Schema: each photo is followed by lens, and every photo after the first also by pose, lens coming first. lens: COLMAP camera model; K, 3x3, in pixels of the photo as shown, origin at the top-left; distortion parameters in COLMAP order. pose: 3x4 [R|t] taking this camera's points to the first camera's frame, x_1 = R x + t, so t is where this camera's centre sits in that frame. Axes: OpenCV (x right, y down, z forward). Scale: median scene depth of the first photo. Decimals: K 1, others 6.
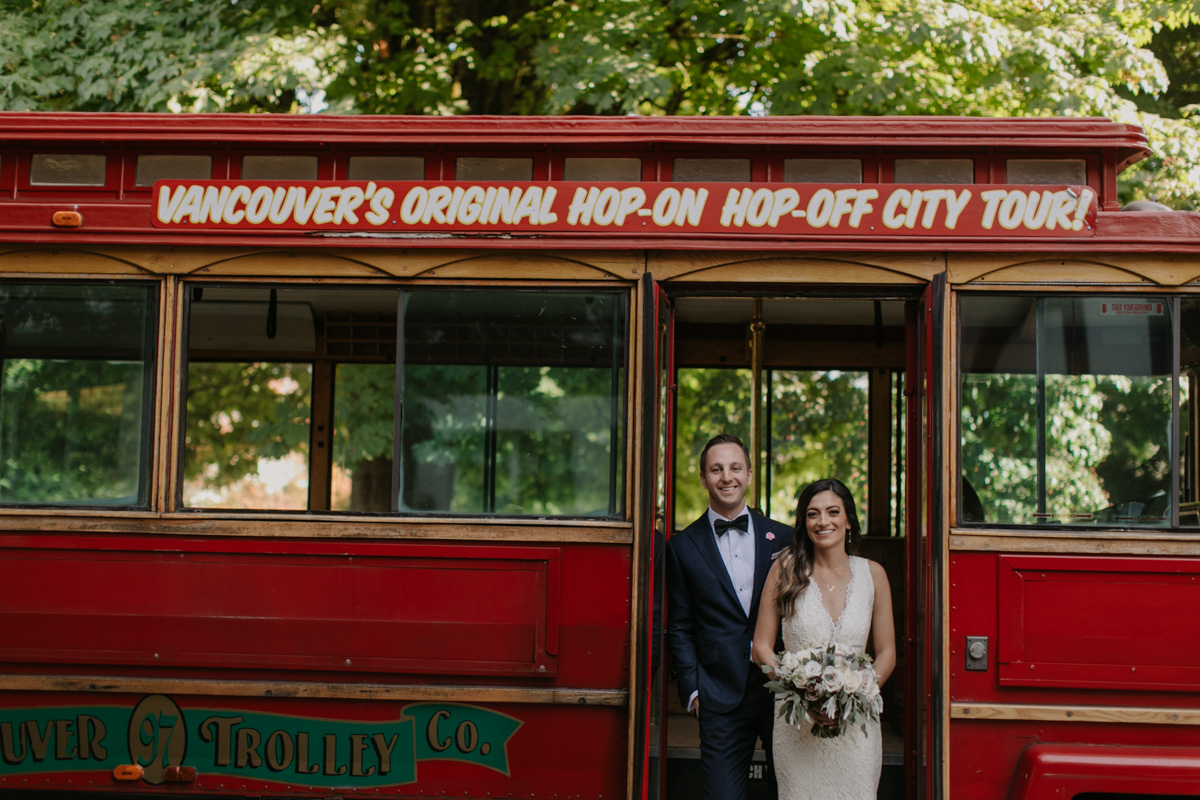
lens RADIAL K [[1783.0, 0, 605.3], [0, 1783.0, 399.2], [0, 0, 1]] dist [0.032389, 0.000000]
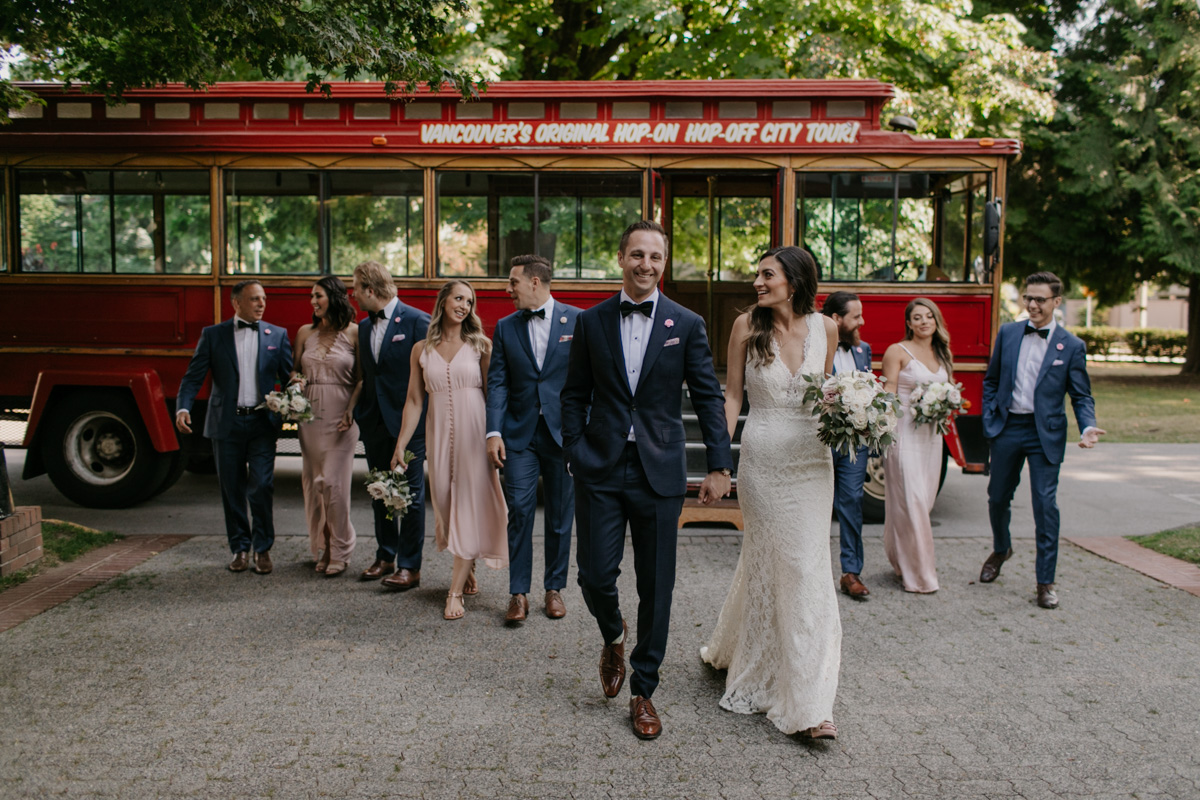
lens RADIAL K [[1275.4, 0, 619.3], [0, 1275.4, 426.9], [0, 0, 1]] dist [0.014797, 0.000000]
pose [[0.999457, -0.007328, -0.032138, 0.031993], [0.013701, 0.979116, 0.202840, -0.073170], [0.029981, -0.203170, 0.978684, -0.560892]]
